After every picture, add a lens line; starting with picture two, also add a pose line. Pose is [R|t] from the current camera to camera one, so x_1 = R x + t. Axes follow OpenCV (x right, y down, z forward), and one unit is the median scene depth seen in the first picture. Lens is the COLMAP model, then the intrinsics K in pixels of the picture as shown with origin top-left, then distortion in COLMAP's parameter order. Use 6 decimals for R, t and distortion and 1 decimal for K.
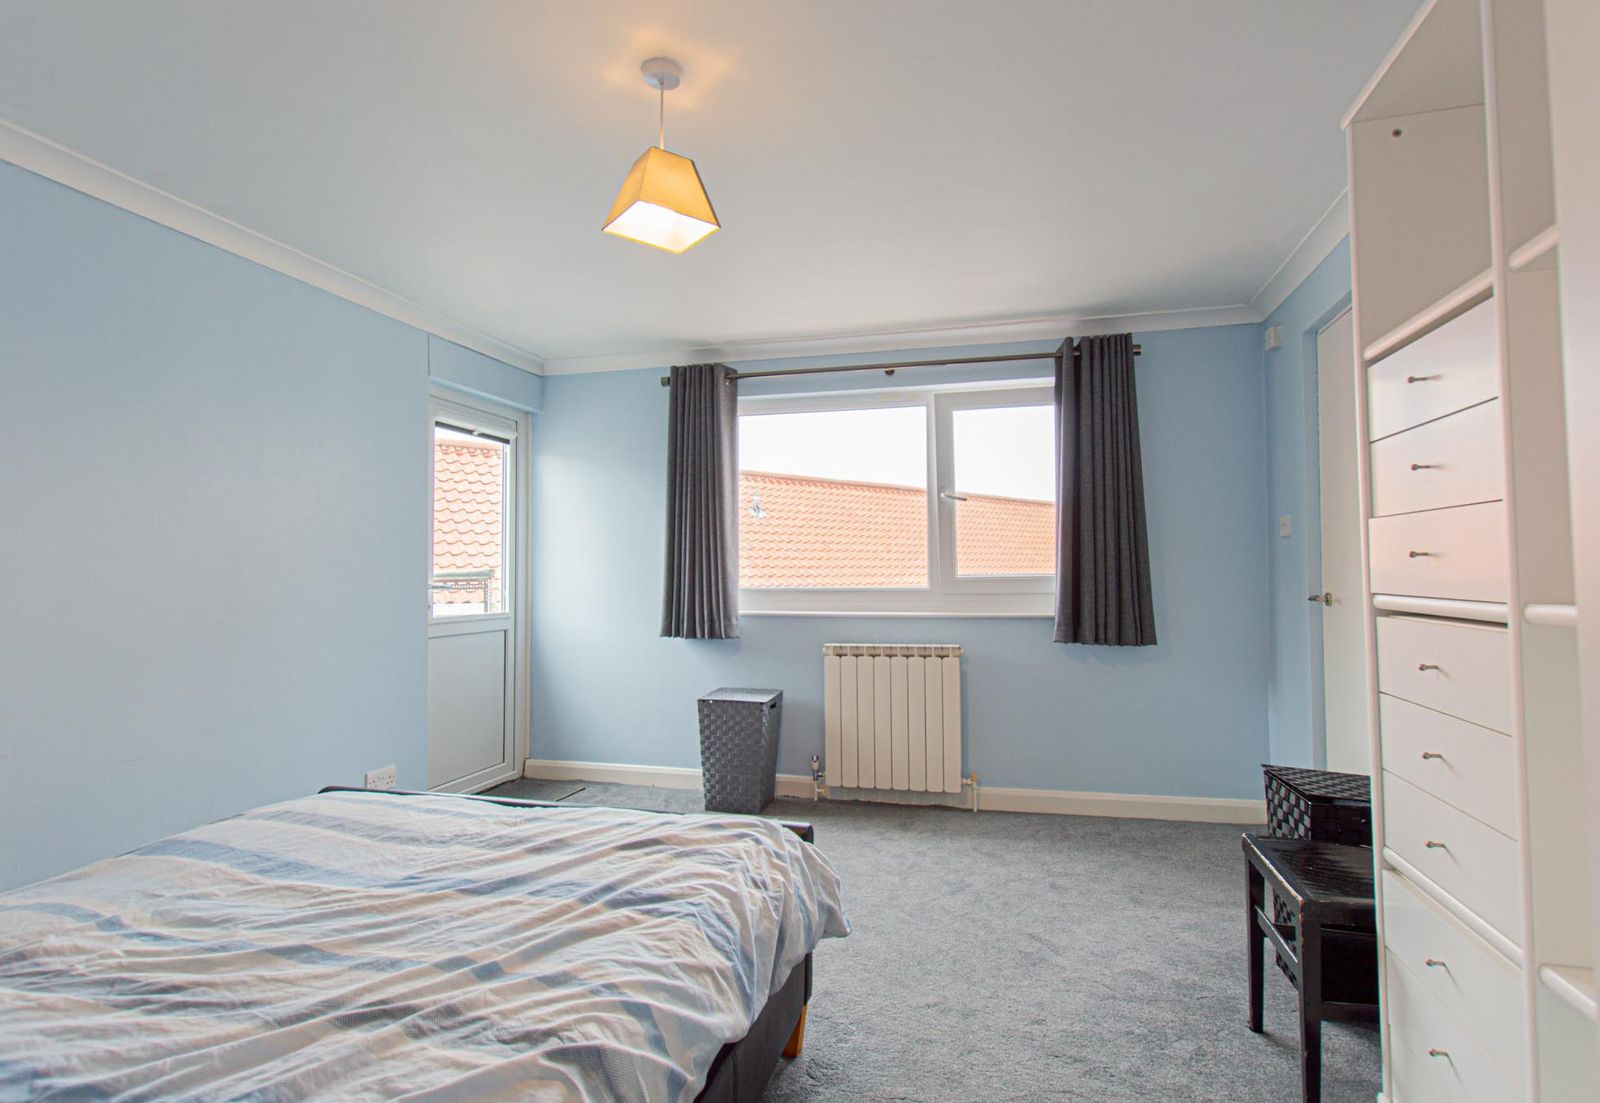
lens RADIAL K [[767.8, 0, 800.0], [0, 767.8, 551.5], [0, 0, 1]] dist [0.004812, 0.000563]
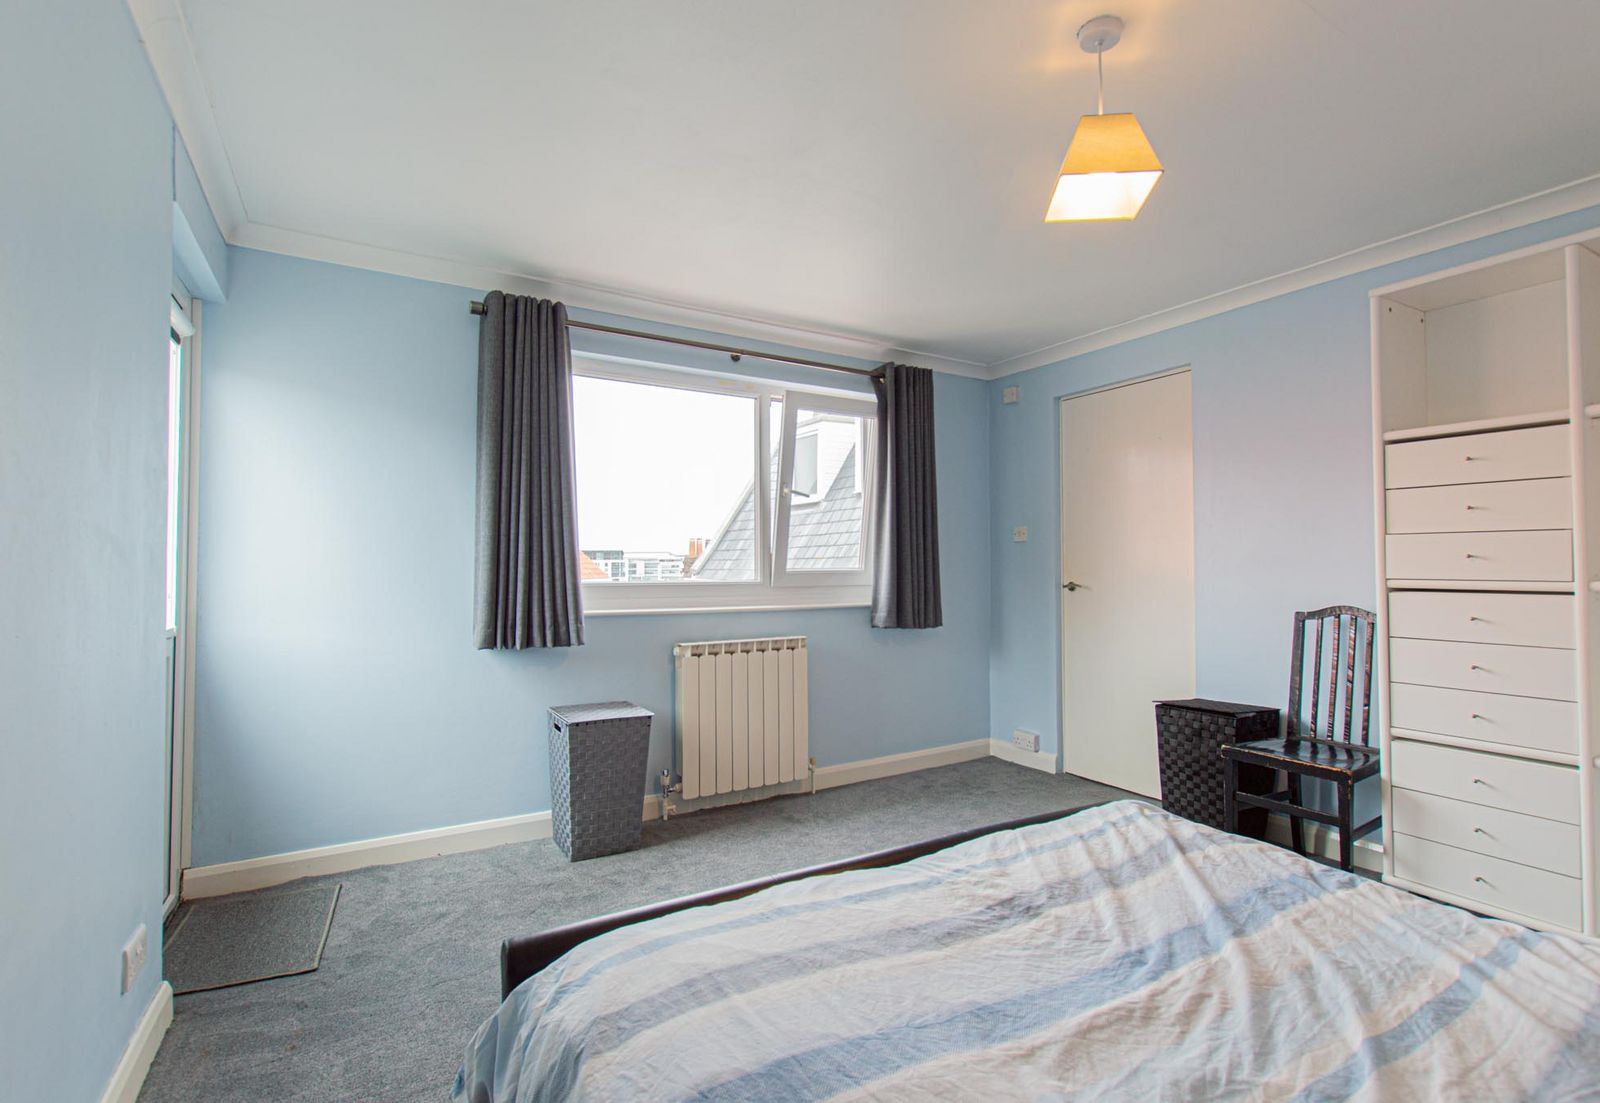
lens RADIAL K [[754.2, 0, 800.0], [0, 754.2, 551.5], [0, 0, 1]] dist [0.002758, 0.000663]
pose [[0.706146, 0.021487, 0.707740, -0.513889], [-0.024684, 0.999679, -0.005722, 0.013550], [-0.707636, -0.013429, 0.706450, 0.282785]]
